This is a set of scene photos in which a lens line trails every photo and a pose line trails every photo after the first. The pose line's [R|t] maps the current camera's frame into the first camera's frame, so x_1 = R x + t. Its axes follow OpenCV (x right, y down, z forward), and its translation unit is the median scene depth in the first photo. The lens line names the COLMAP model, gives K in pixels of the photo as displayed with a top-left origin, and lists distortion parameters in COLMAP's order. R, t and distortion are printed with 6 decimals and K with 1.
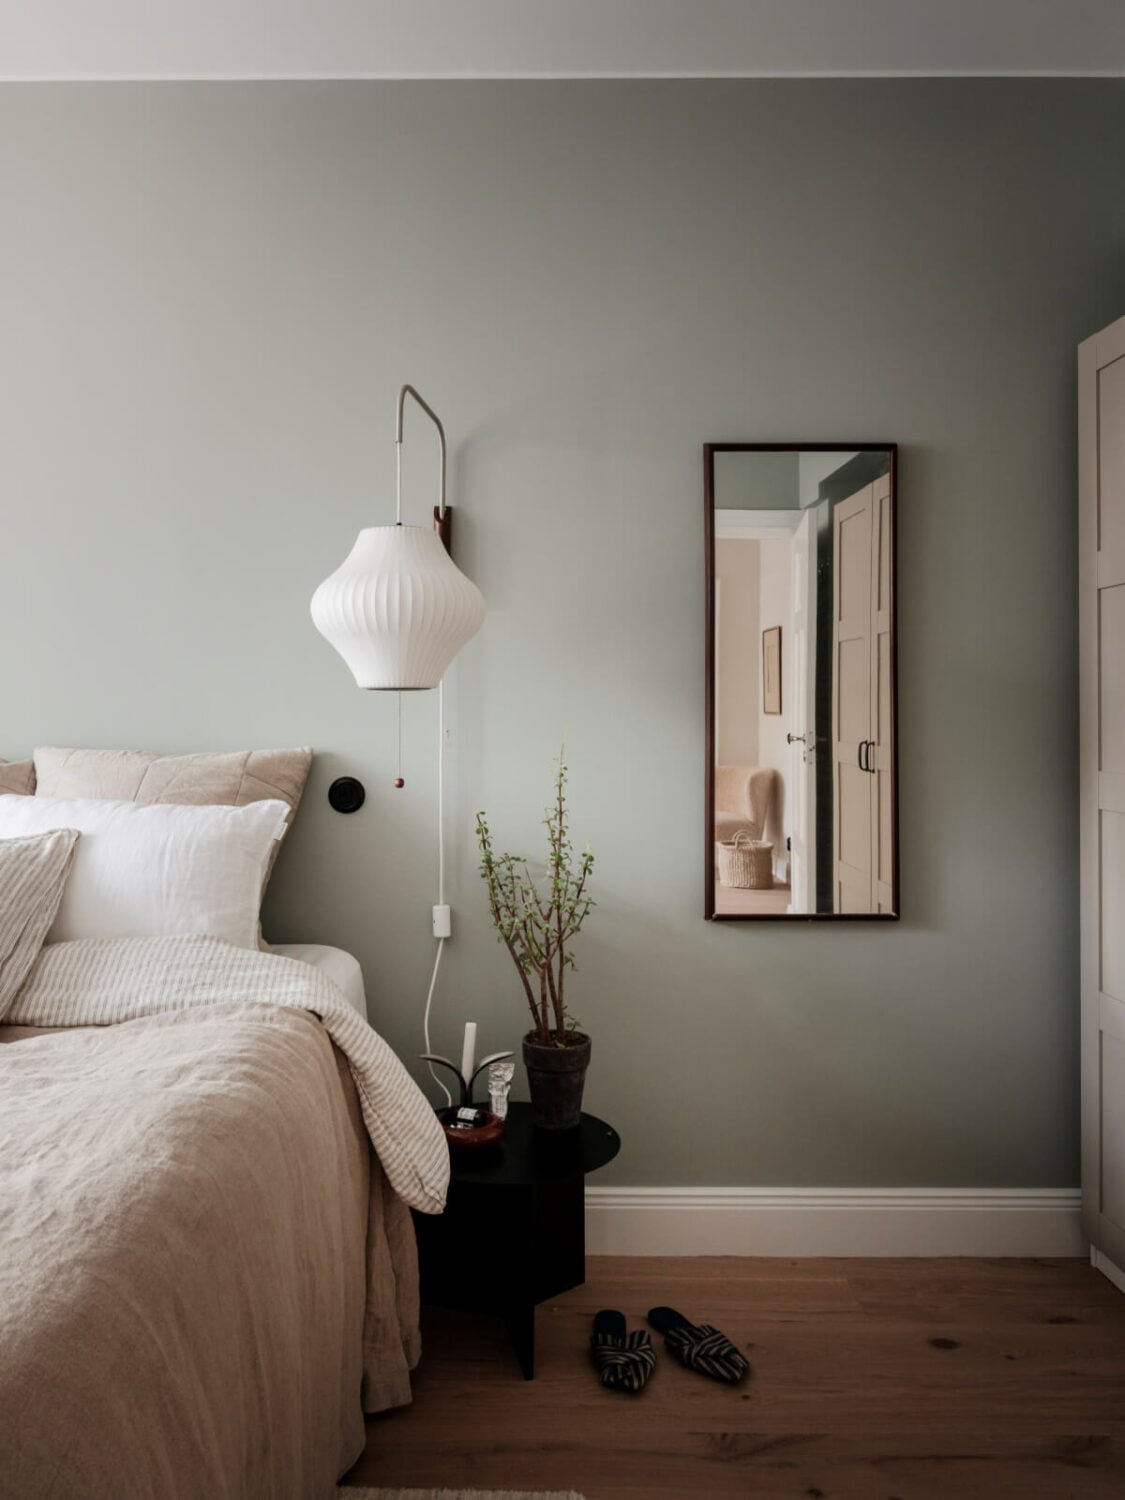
lens RADIAL K [[1275.1, 0, 561.9], [0, 1275.1, 753.5], [0, 0, 1]] dist [-0.021170, 0.007573]
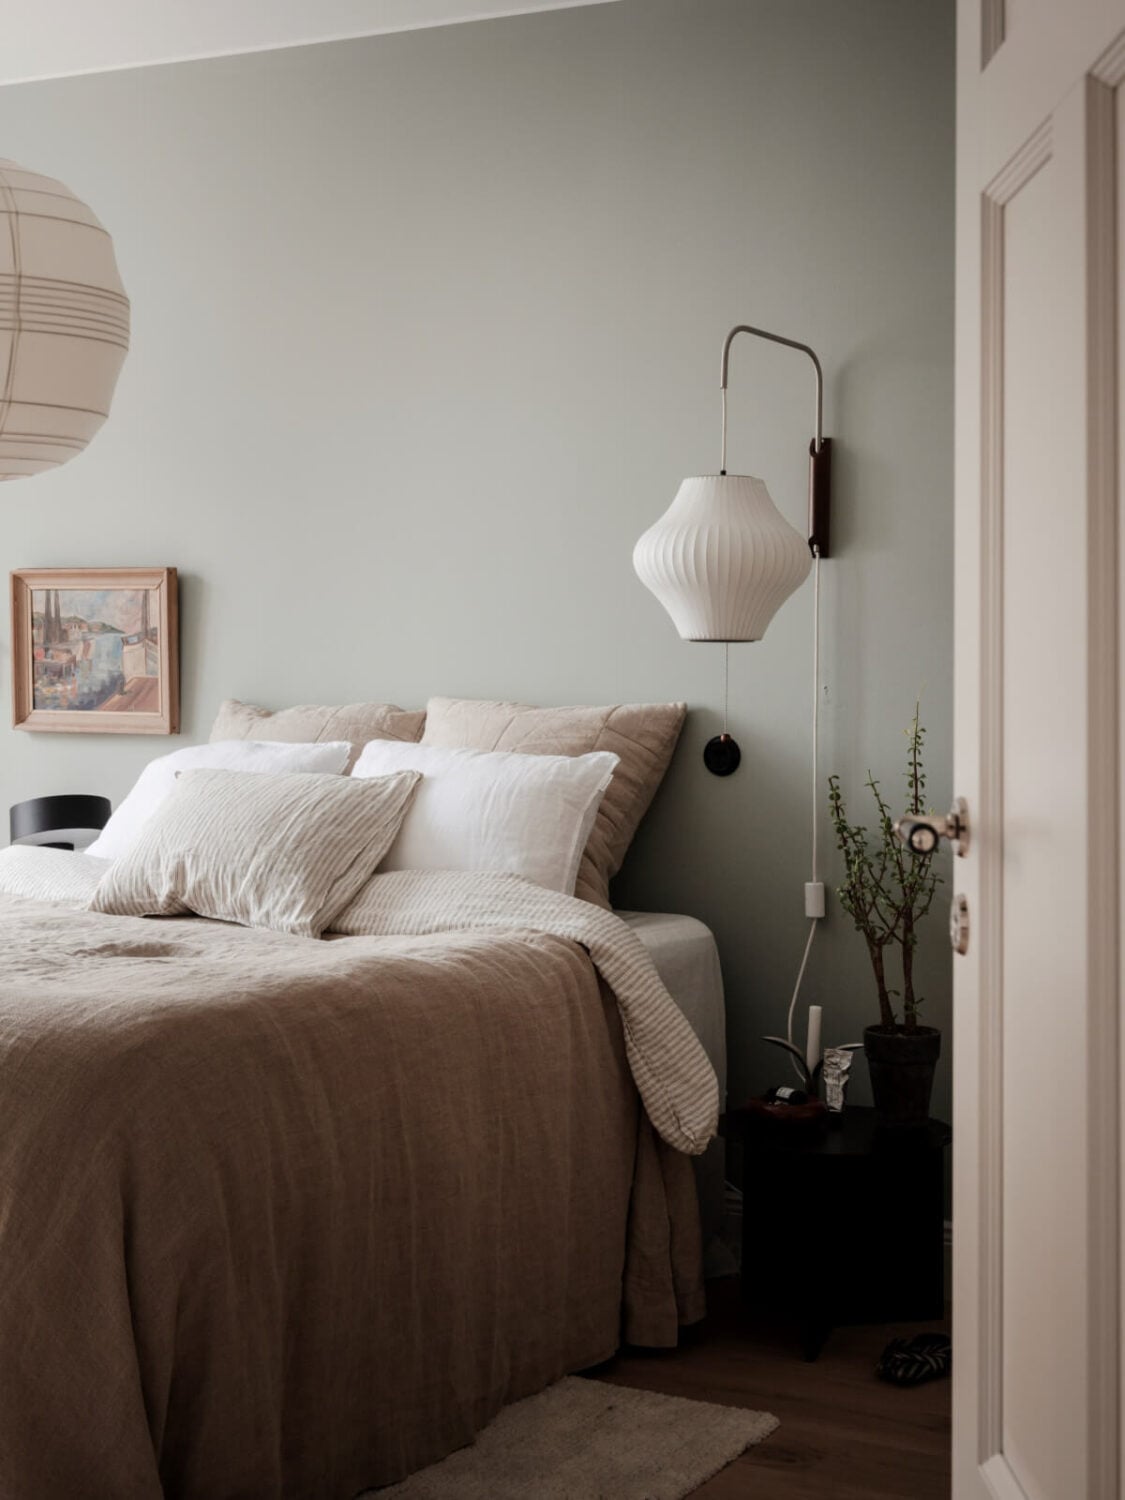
lens RADIAL K [[3344.2, 0, 562.5], [0, 3344.2, 747.5], [0, 0, 1]] dist [0.025075, 0.000000]
pose [[0.851807, 0.023121, -0.523345, 1.170419], [-0.029062, 0.999573, -0.003141, 0.044641], [0.523048, 0.017885, 0.852115, -1.305722]]
